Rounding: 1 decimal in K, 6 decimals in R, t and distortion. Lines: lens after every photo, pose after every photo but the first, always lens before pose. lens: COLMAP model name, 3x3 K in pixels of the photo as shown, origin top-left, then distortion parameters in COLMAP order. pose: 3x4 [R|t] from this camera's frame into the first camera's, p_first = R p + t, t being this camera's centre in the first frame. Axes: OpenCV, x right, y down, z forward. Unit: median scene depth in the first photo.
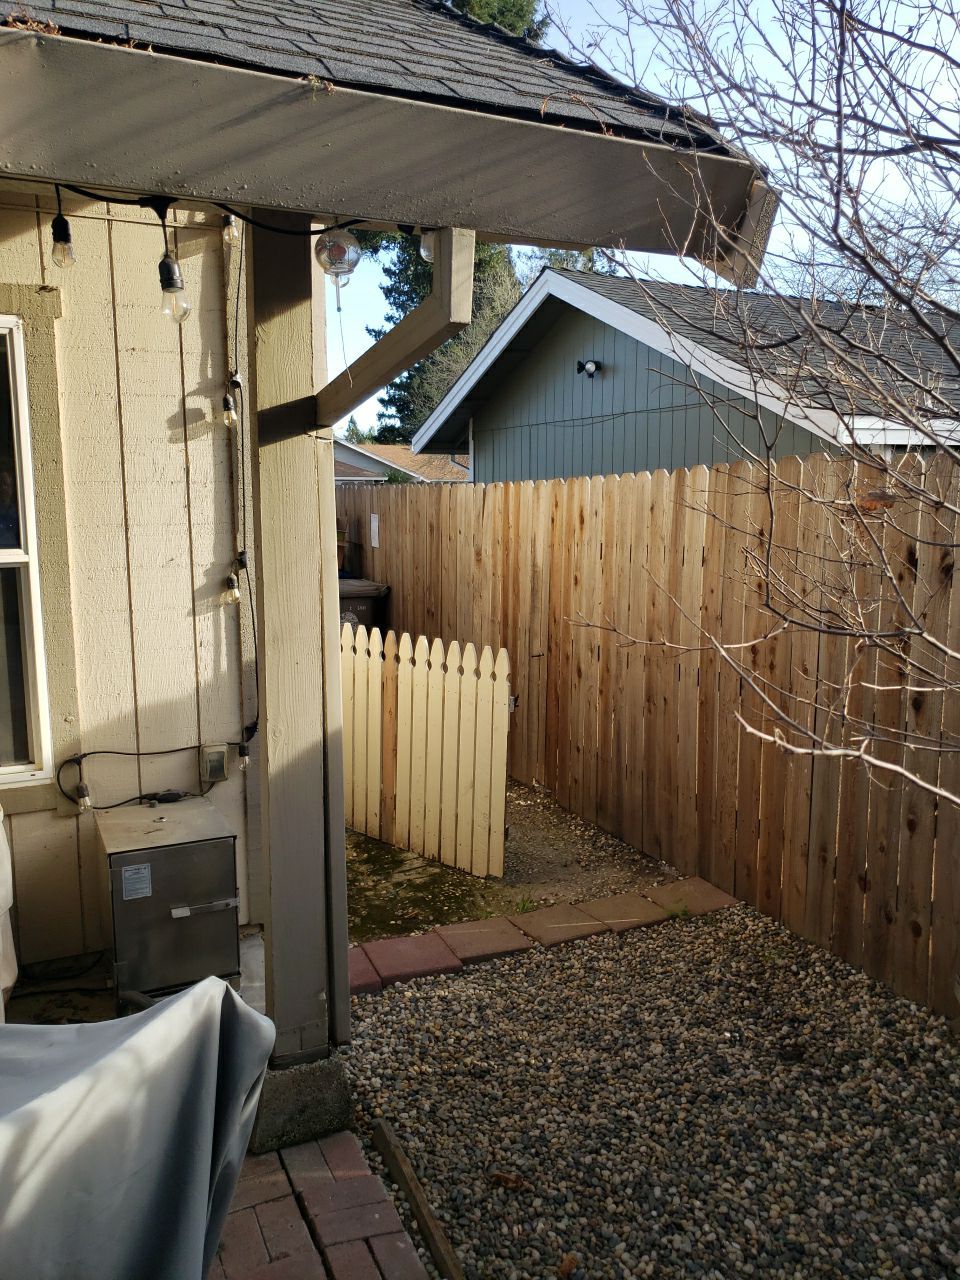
lens RADIAL K [[976.2, 0, 510.0], [0, 976.2, 626.2], [0, 0, 1]] dist [0.051679, -0.000815]
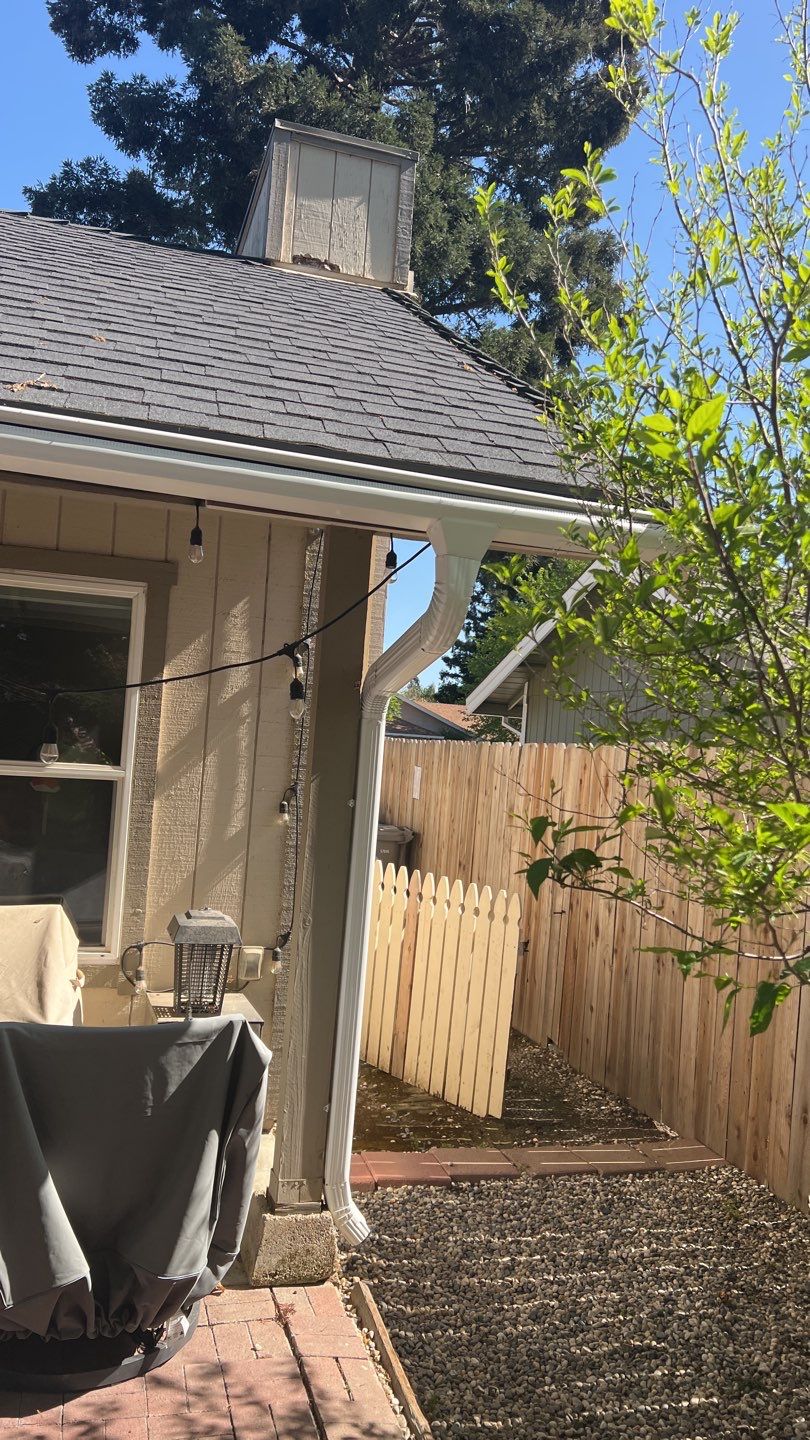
lens RADIAL K [[1124.9, 0, 407.1], [0, 1124.9, 719.2], [0, 0, 1]] dist [-0.005722, -0.002908]
pose [[0.983720, 0.067601, -0.166511, 0.062040], [-0.095400, 0.981657, -0.165072, 0.047195], [0.152297, 0.178270, 0.972124, -0.236514]]
